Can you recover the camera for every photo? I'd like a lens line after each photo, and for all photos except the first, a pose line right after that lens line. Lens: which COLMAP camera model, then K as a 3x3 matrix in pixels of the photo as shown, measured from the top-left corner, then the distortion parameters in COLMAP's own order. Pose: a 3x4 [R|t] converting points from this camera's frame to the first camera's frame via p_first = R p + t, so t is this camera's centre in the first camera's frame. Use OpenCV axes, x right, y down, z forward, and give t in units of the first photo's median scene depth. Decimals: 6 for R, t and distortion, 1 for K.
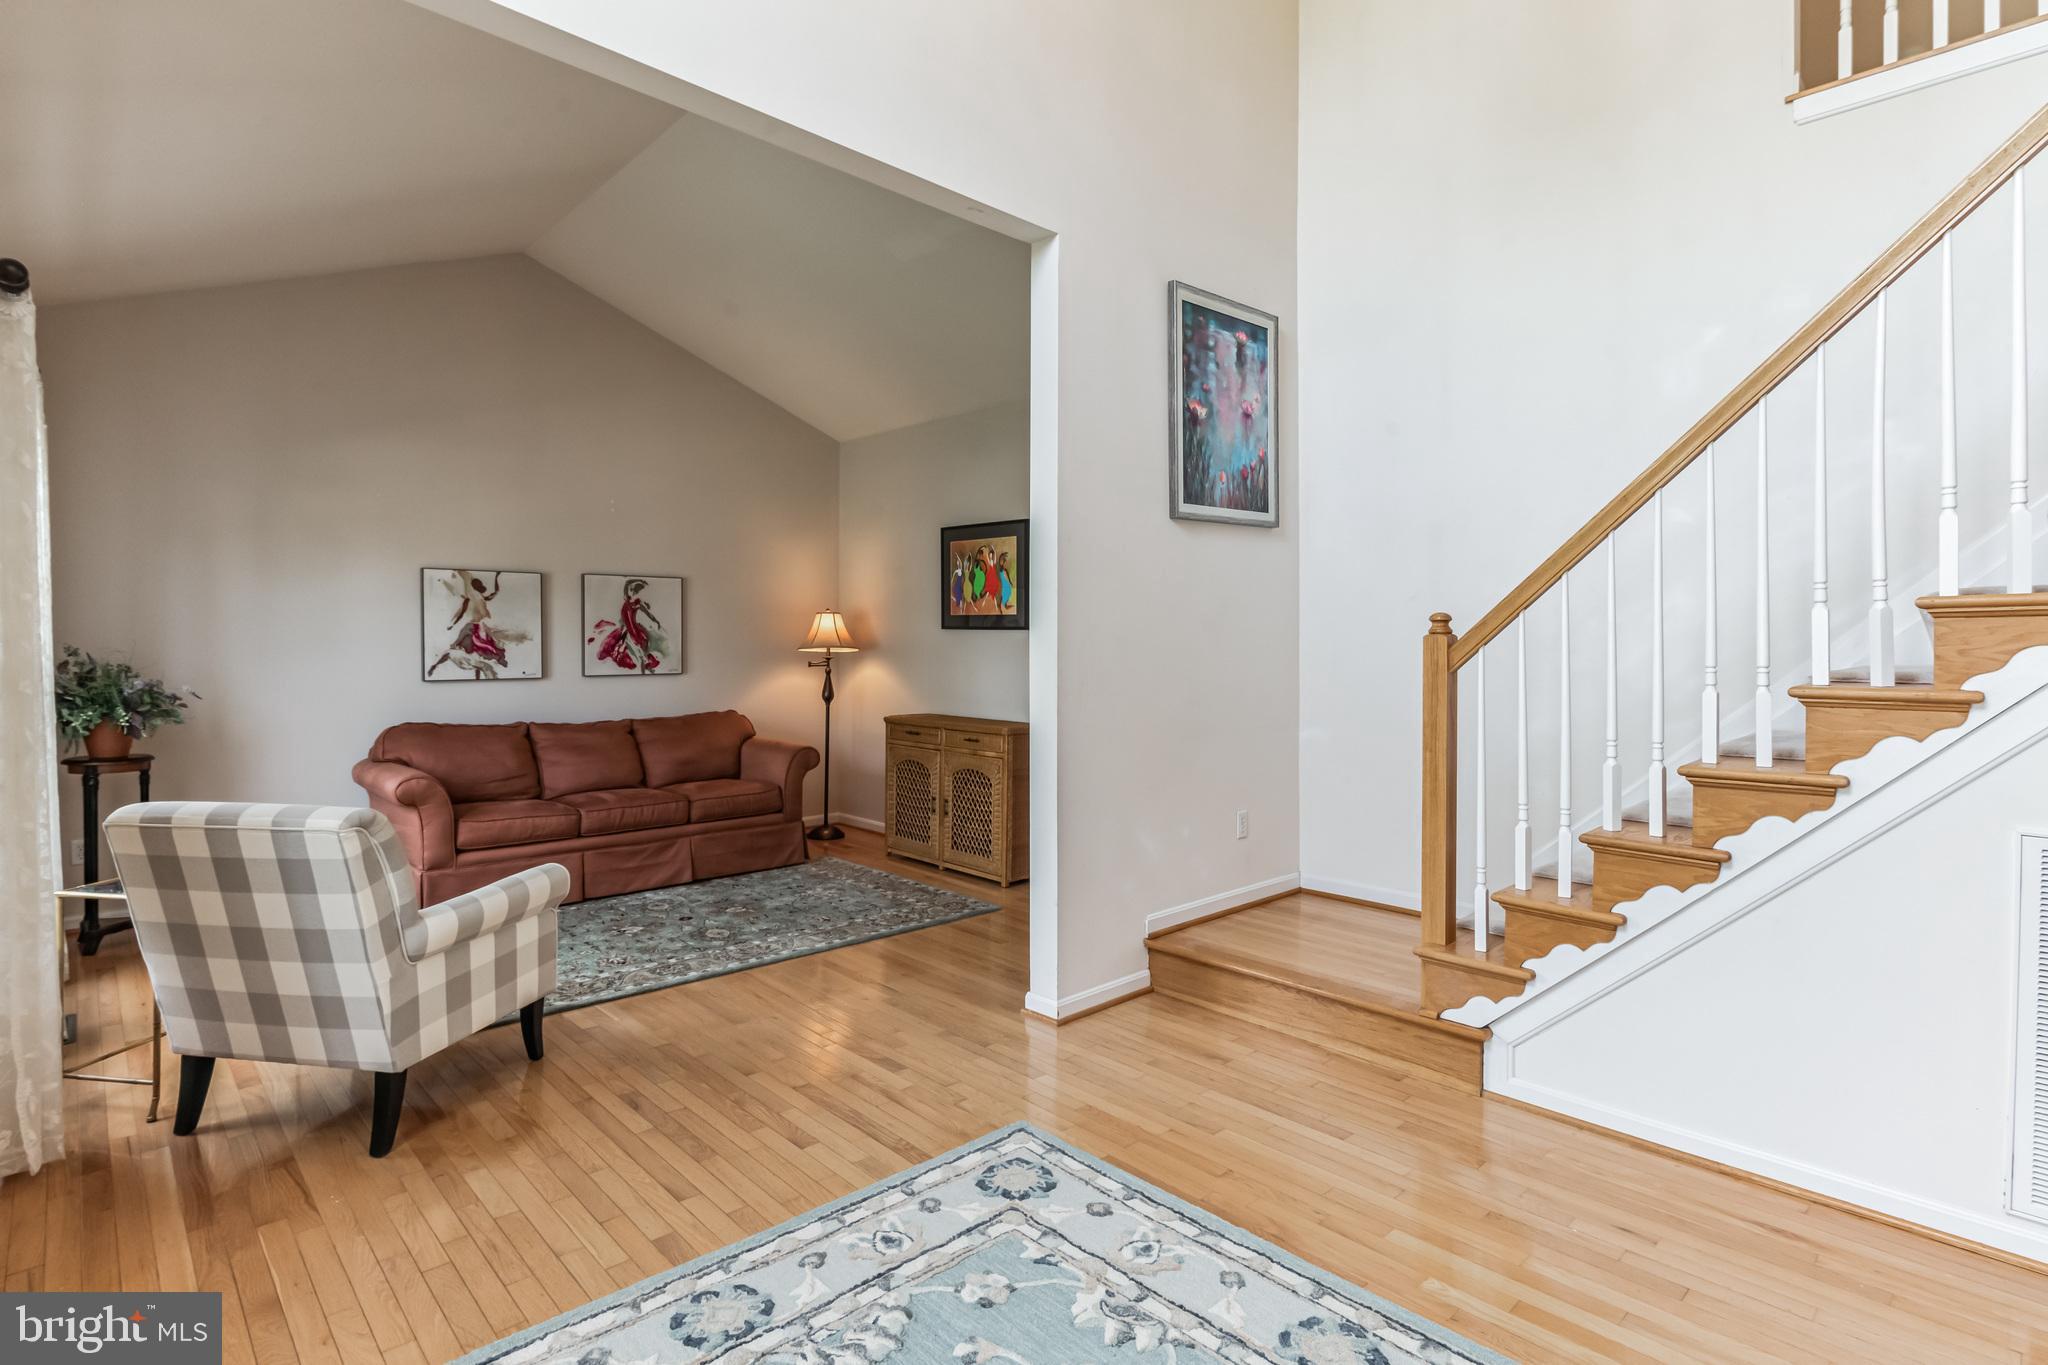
lens RADIAL K [[1030.6, 0, 1027.8], [0, 1030.6, 658.1], [0, 0, 1]] dist [-0.003775, 0.001157]
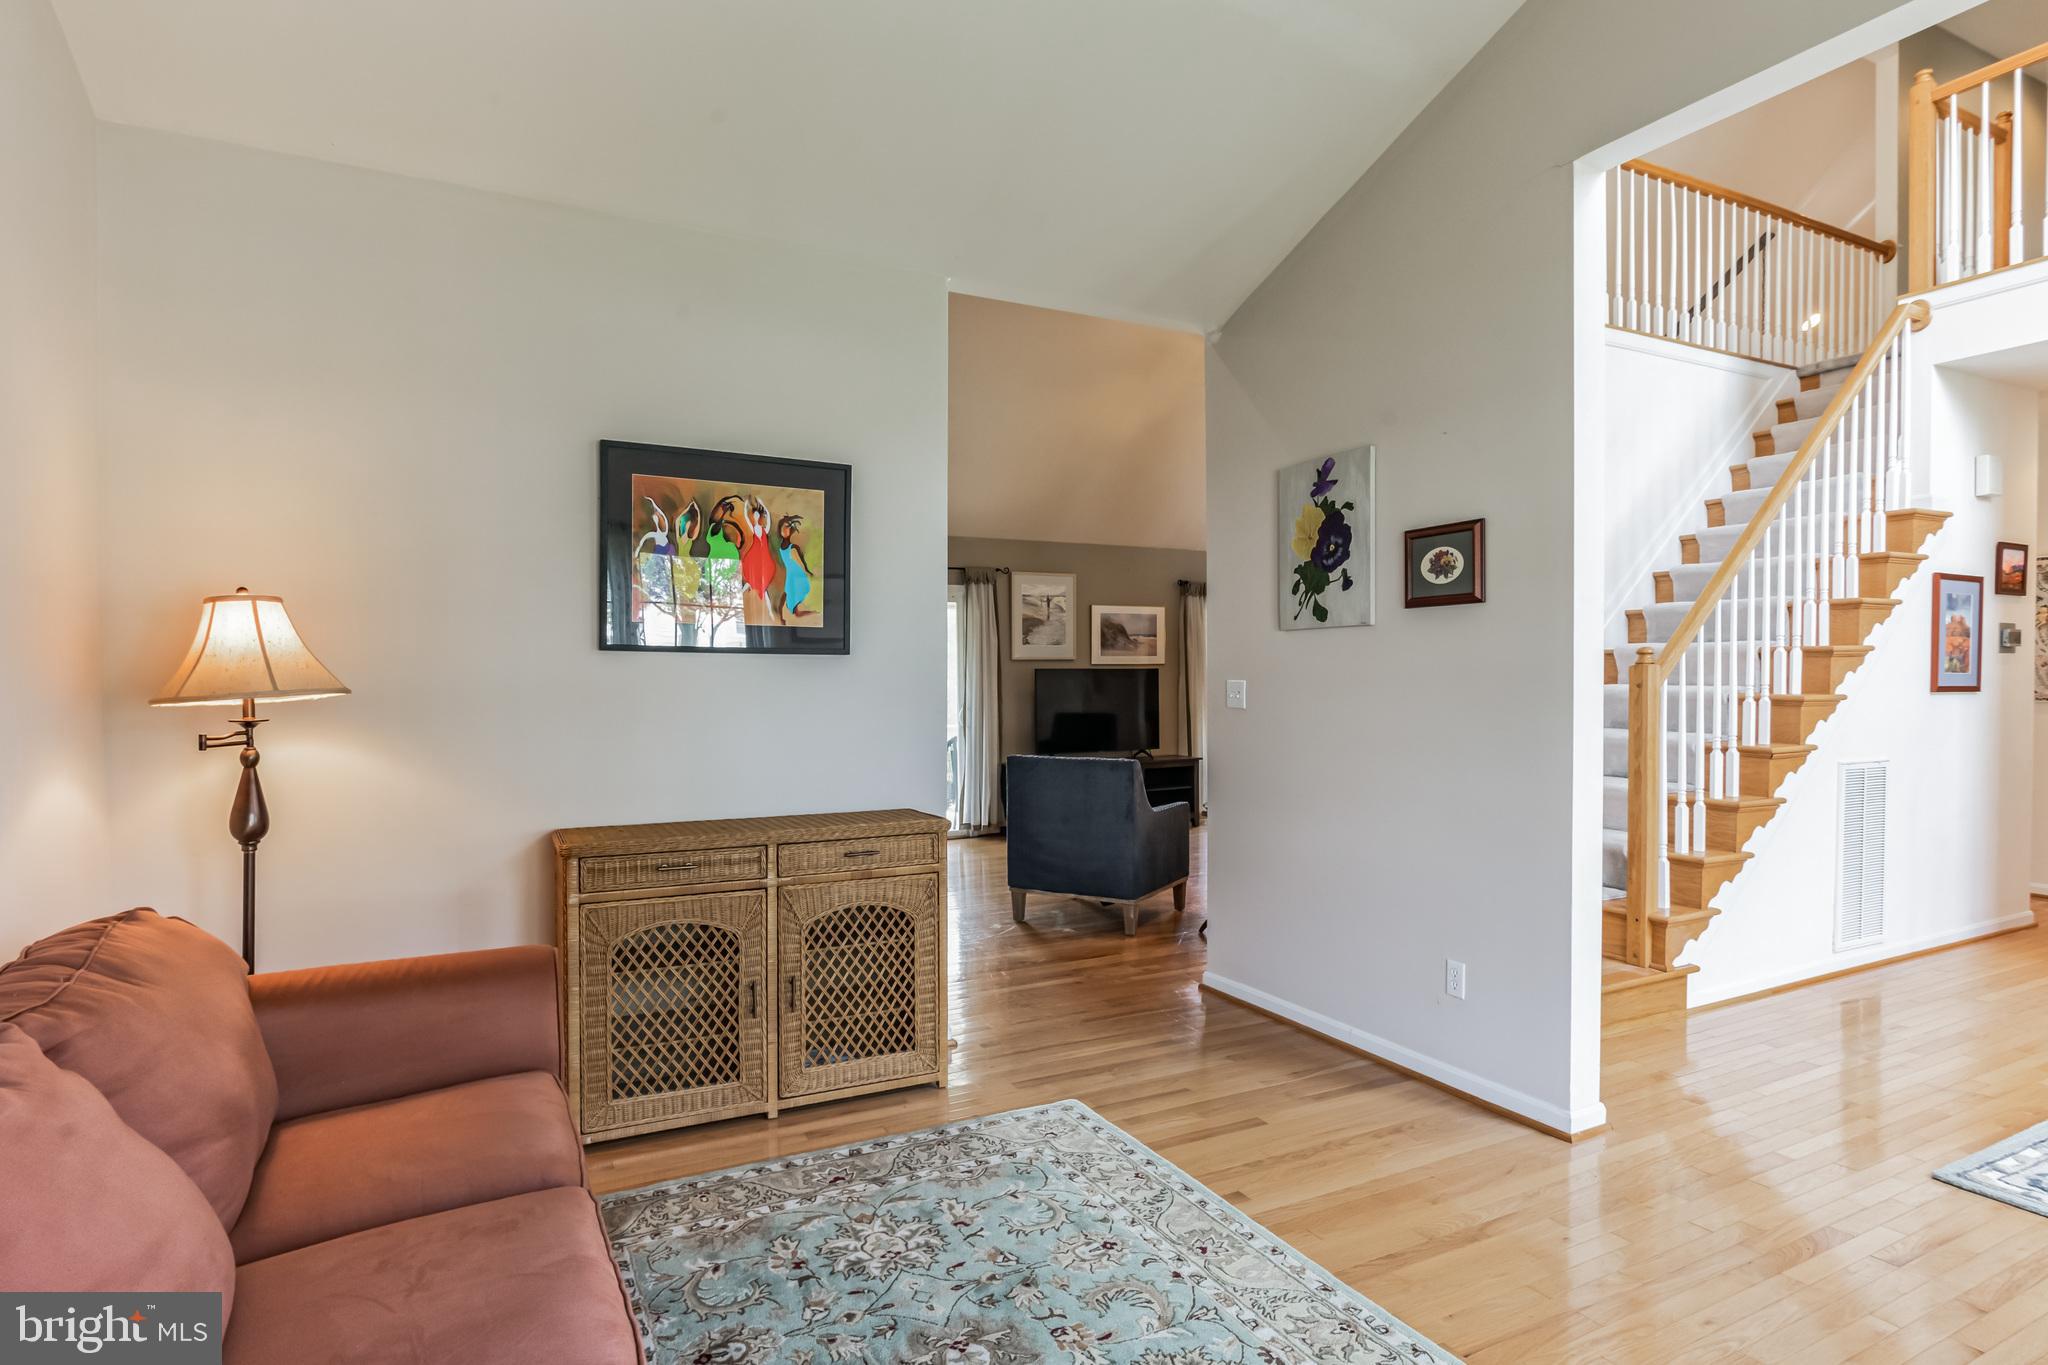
lens RADIAL K [[1067.6, 0, 1020.0], [0, 1067.6, 703.1], [0, 0, 1]] dist [-0.010072, 0.000547]
pose [[0.277969, -0.028147, 0.960177, -0.560639], [0.020352, 0.999519, 0.023409, -0.011867], [-0.960374, 0.013035, 0.278408, 0.737708]]
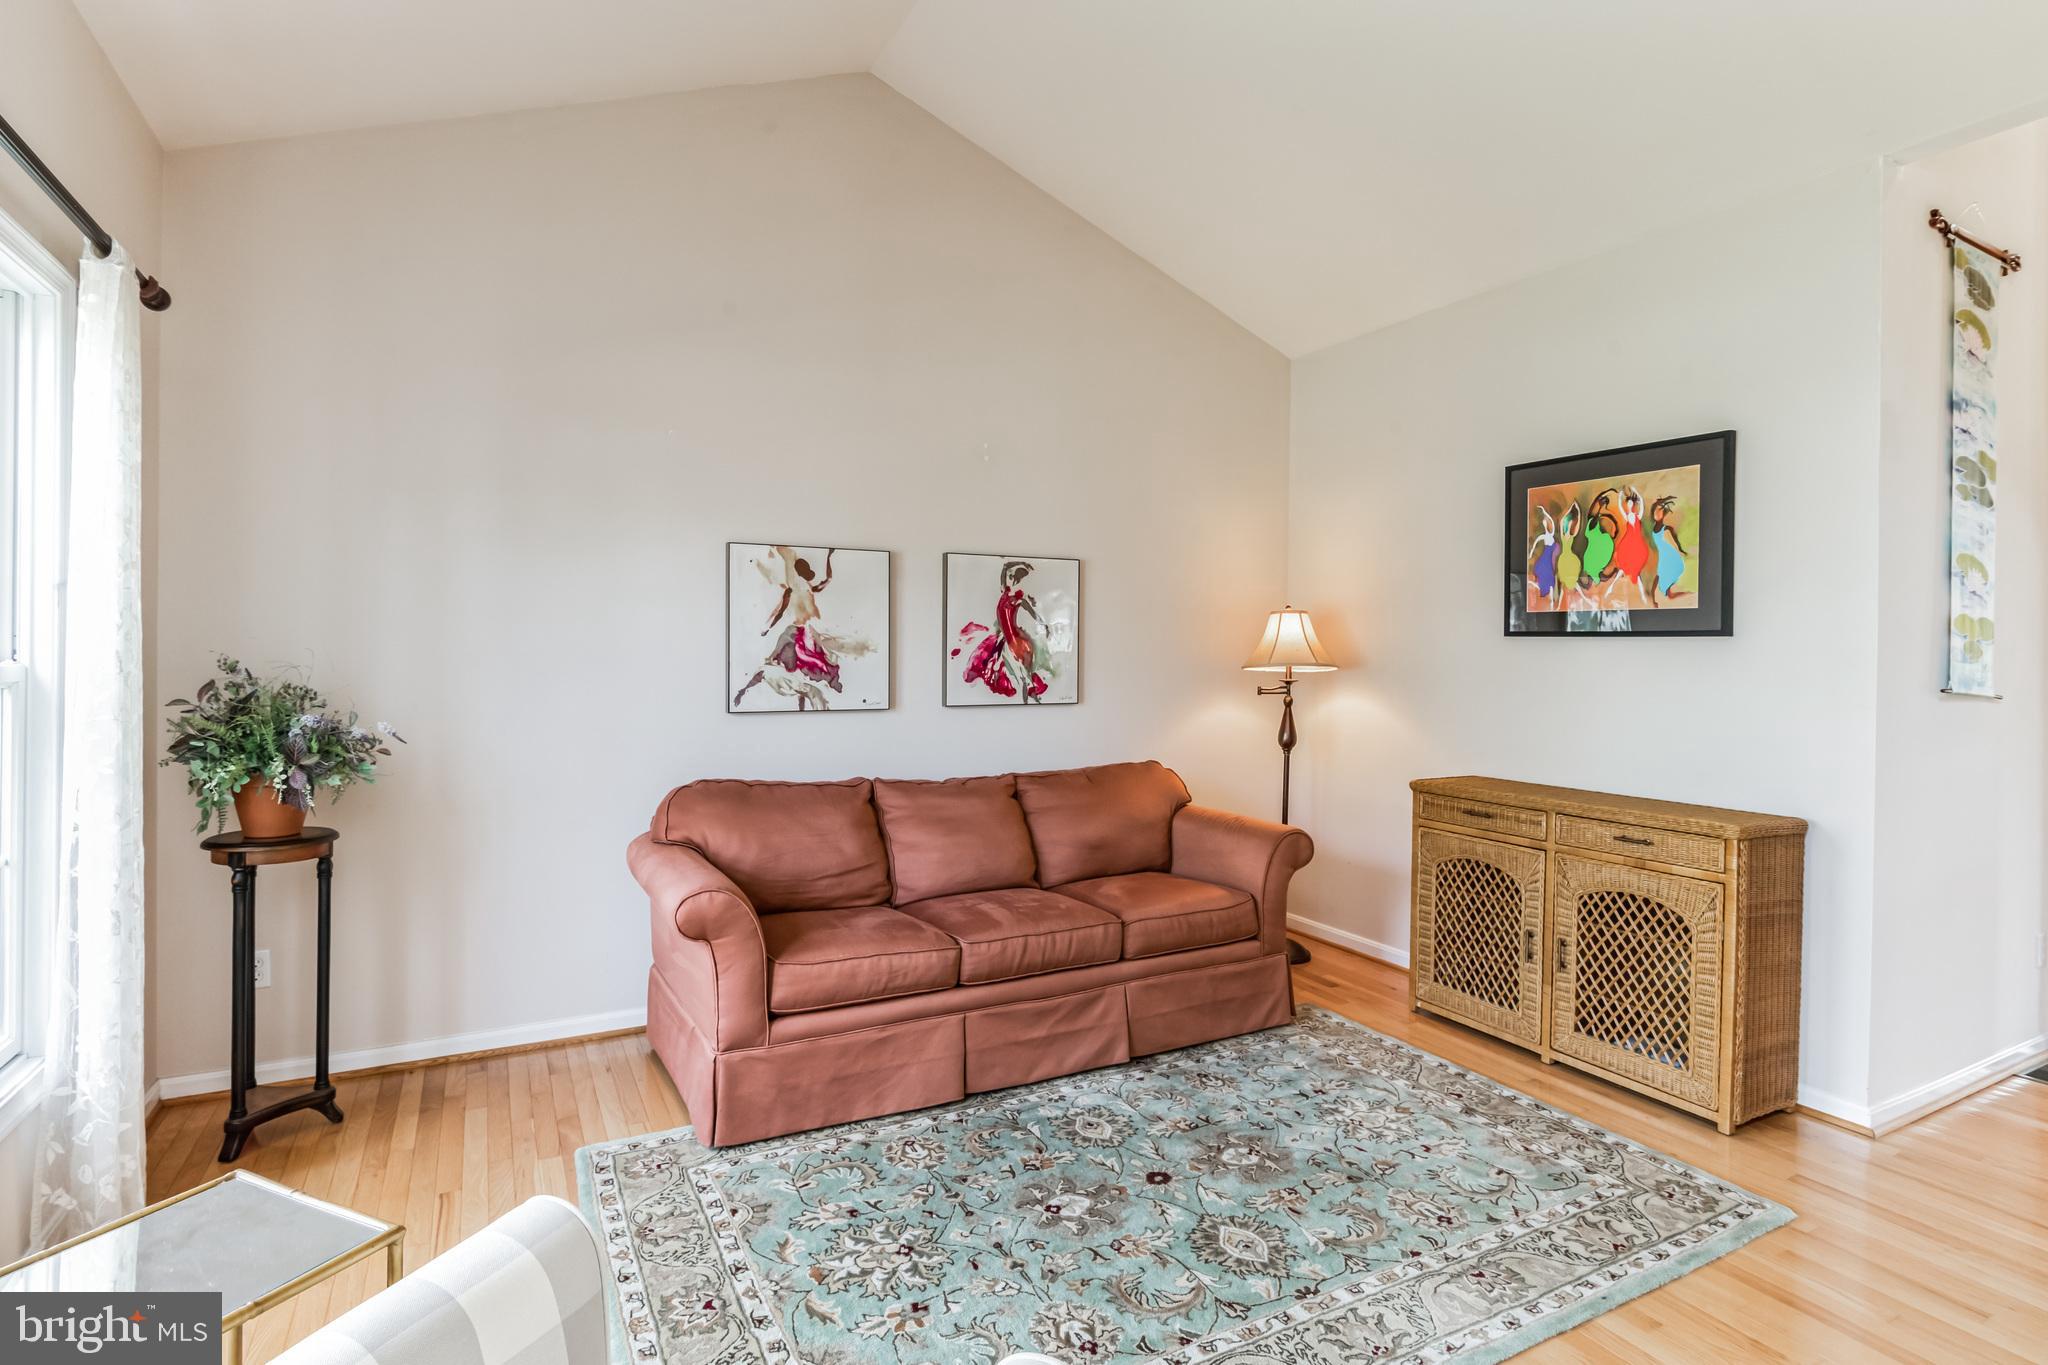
lens RADIAL K [[1030.6, 0, 1021.1], [0, 1030.6, 658.8], [0, 0, 1]] dist [-0.003775, 0.001157]
pose [[0.964086, 0.005334, -0.265535, -0.214639], [-0.008910, 0.999885, -0.012263, -0.005643], [0.265439, 0.014188, 0.964023, 0.383767]]
